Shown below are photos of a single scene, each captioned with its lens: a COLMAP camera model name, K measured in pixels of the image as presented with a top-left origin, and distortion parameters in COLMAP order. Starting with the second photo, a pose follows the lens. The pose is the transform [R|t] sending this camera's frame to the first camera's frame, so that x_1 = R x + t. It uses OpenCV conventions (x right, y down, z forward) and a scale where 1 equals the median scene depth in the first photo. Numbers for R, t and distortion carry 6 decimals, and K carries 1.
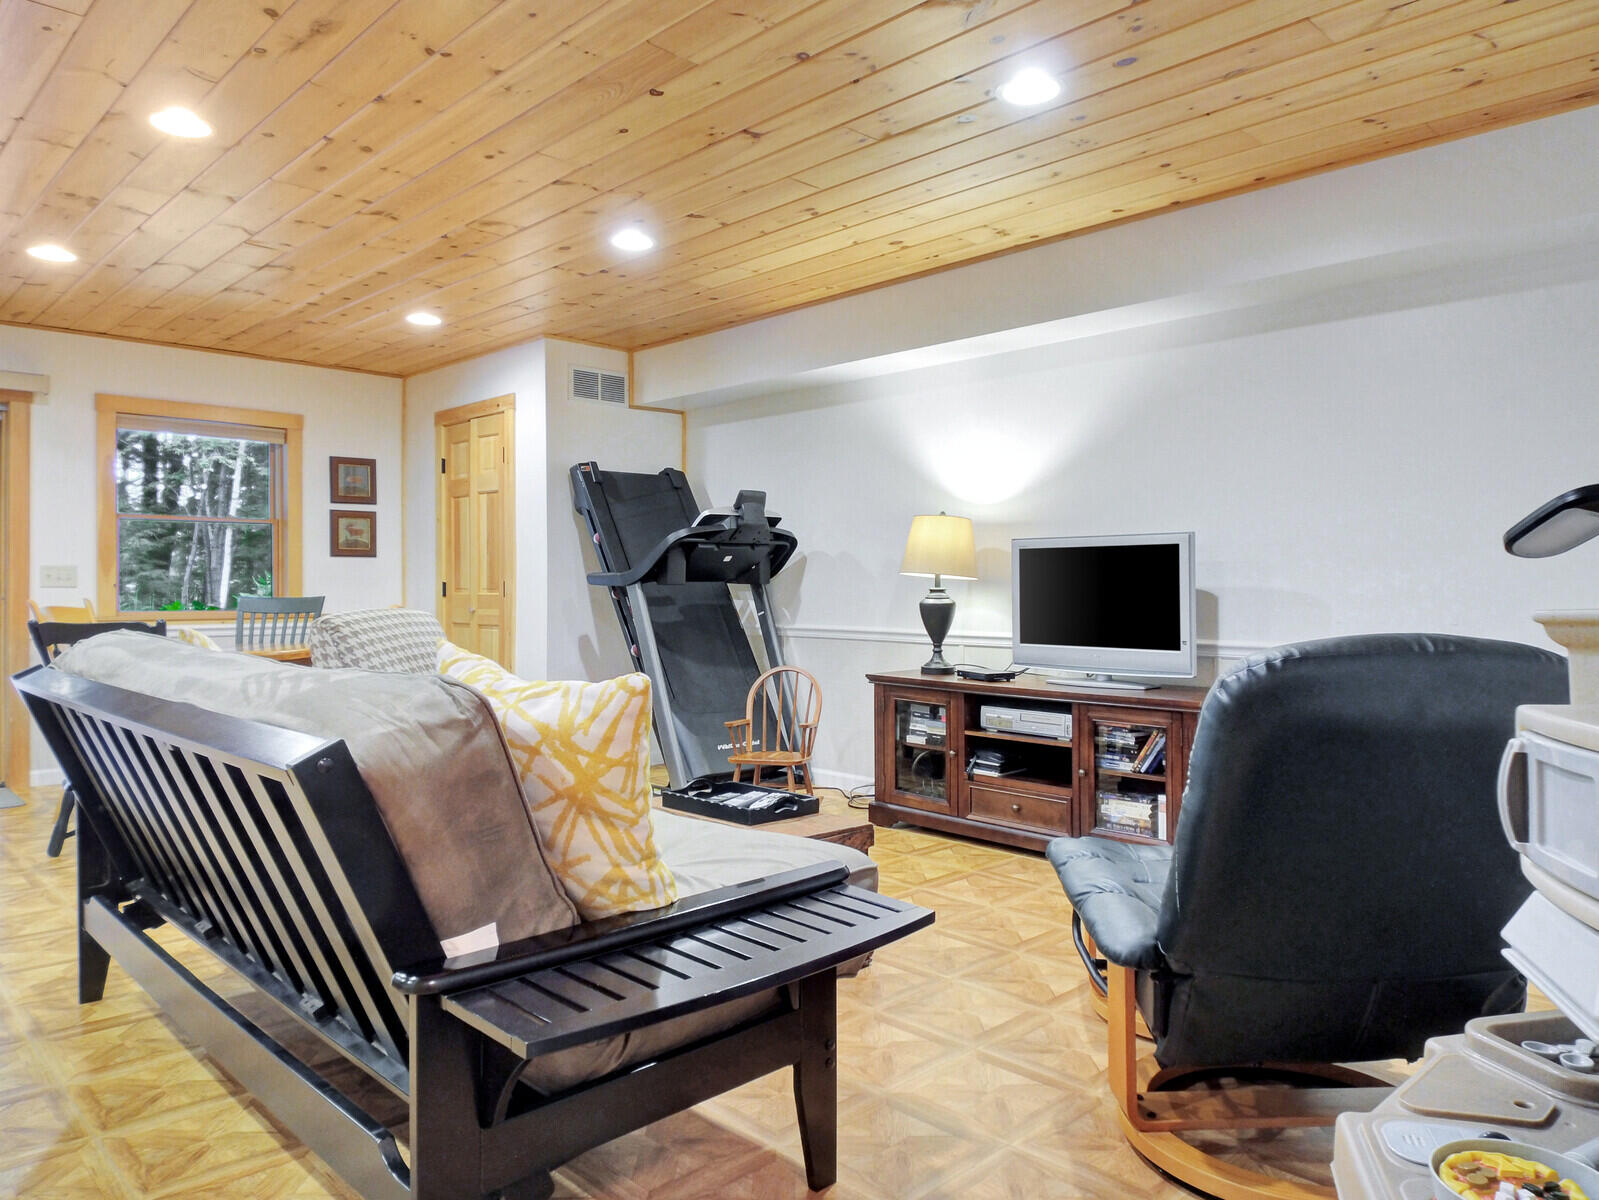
lens RADIAL K [[1115.6, 0, 808.6], [0, 1115.6, 585.8], [0, 0, 1]] dist [-0.017233, -0.008193]
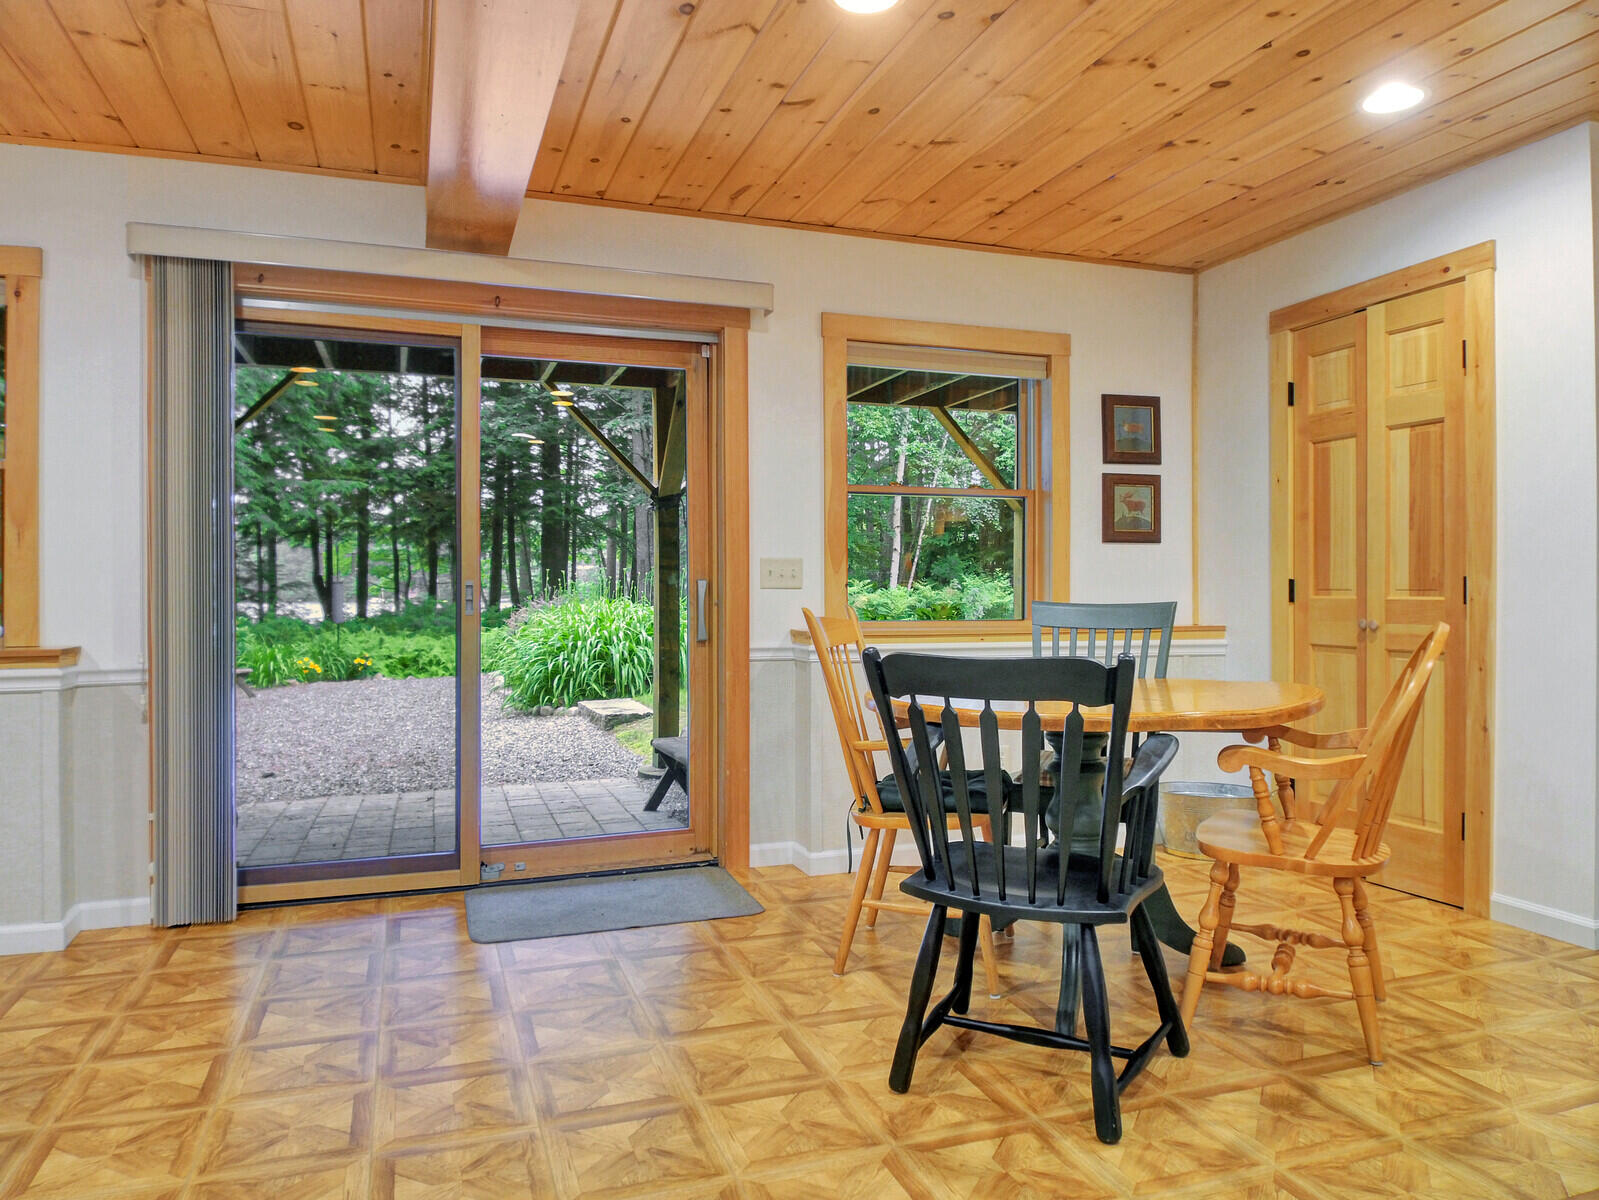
lens RADIAL K [[1115.6, 0, 795.9], [0, 1115.6, 601.6], [0, 0, 1]] dist [-0.017233, -0.008193]
pose [[0.896935, -0.001787, -0.442159, -0.300995], [0.009935, 0.999821, 0.016112, -0.003315], [0.442051, -0.018844, 0.896792, 0.309706]]
